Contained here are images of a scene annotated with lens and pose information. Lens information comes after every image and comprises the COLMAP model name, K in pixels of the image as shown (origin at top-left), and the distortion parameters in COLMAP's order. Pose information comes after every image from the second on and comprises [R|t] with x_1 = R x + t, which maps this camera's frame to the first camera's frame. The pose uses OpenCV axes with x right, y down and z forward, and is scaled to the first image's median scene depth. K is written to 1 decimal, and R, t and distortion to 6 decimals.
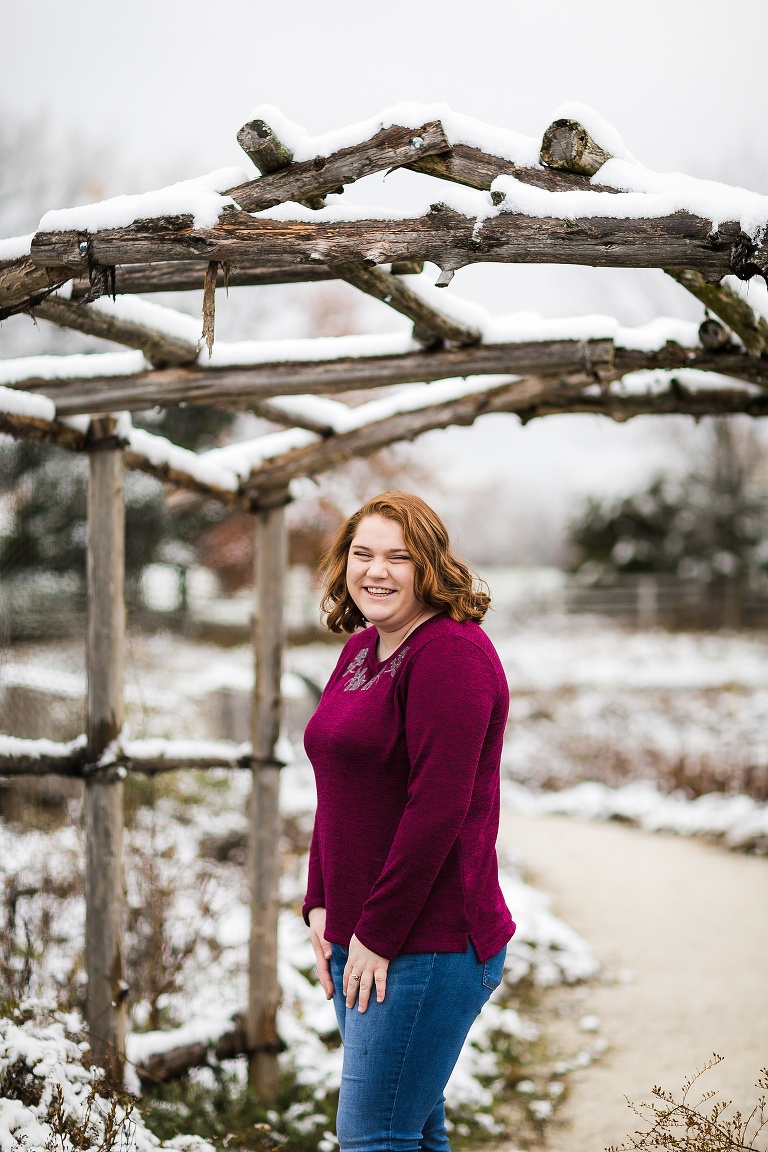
lens RADIAL K [[2899.0, 0, 382.0], [0, 2899.0, 583.2], [0, 0, 1]] dist [0.100276, 0.000000]
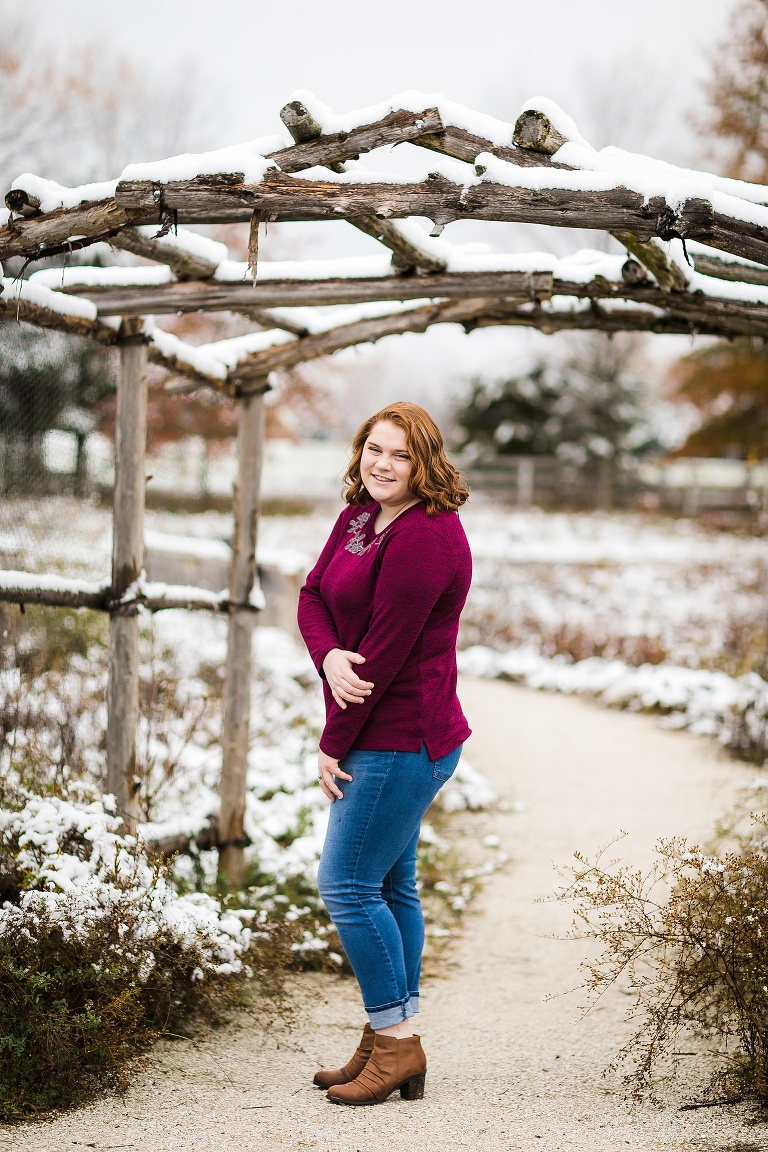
lens RADIAL K [[2899.0, 0, 387.5], [0, 2899.0, 571.2], [0, 0, 1]] dist [0.100276, 0.000000]
pose [[0.998233, 0.032755, 0.049581, -0.046748], [-0.034716, 0.998627, 0.039221, -0.002385], [-0.048228, -0.040873, 0.998000, -0.234651]]
